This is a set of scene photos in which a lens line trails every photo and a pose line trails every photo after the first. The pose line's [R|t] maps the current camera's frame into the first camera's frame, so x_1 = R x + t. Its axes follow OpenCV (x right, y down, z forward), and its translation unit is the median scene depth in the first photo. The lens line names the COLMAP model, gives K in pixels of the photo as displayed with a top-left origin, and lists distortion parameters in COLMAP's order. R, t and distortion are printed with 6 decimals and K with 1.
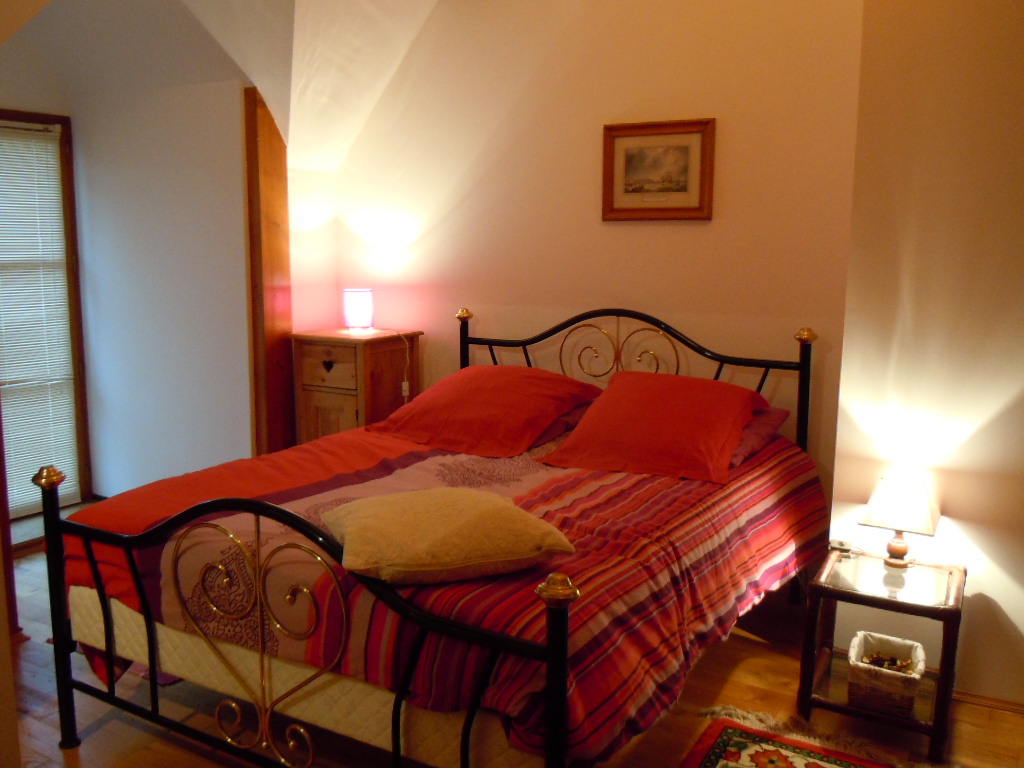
lens RADIAL K [[924.2, 0, 512.0], [0, 924.2, 384.0], [0, 0, 1]] dist [0.105279, -0.273413]
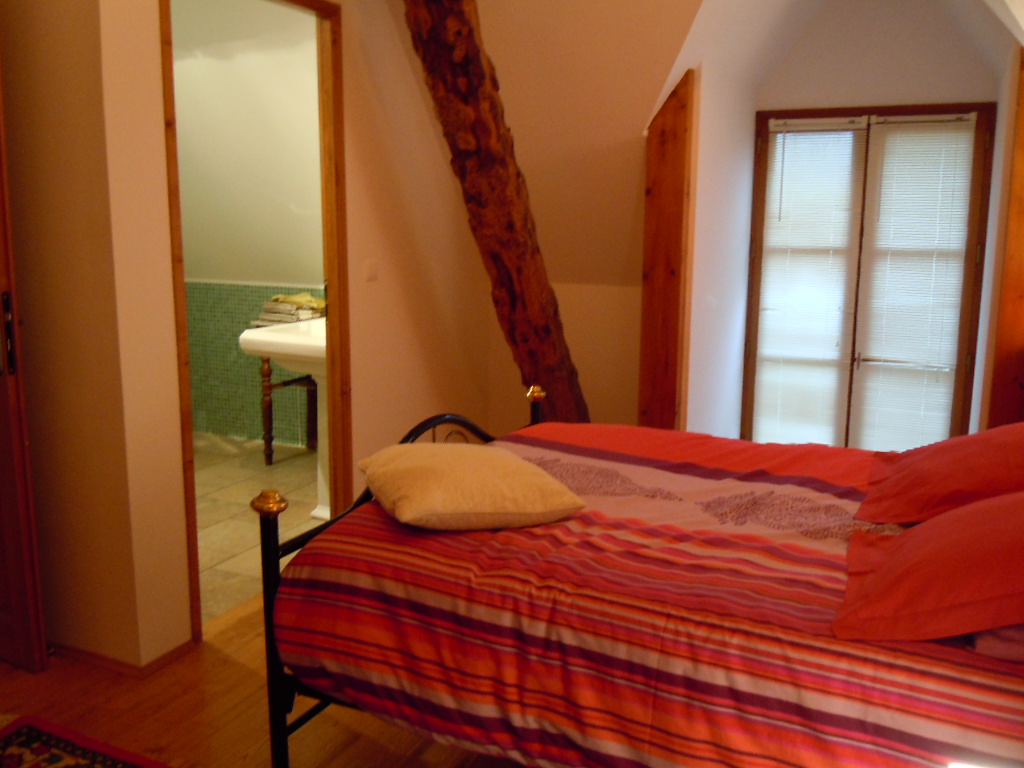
lens RADIAL K [[924.2, 0, 512.0], [0, 924.2, 384.0], [0, 0, 1]] dist [0.105279, -0.273413]
pose [[0.061546, 0.161781, -0.984906, 0.752175], [-0.156828, 0.976087, 0.150532, -0.101997], [0.985706, 0.145196, 0.085446, 0.705322]]
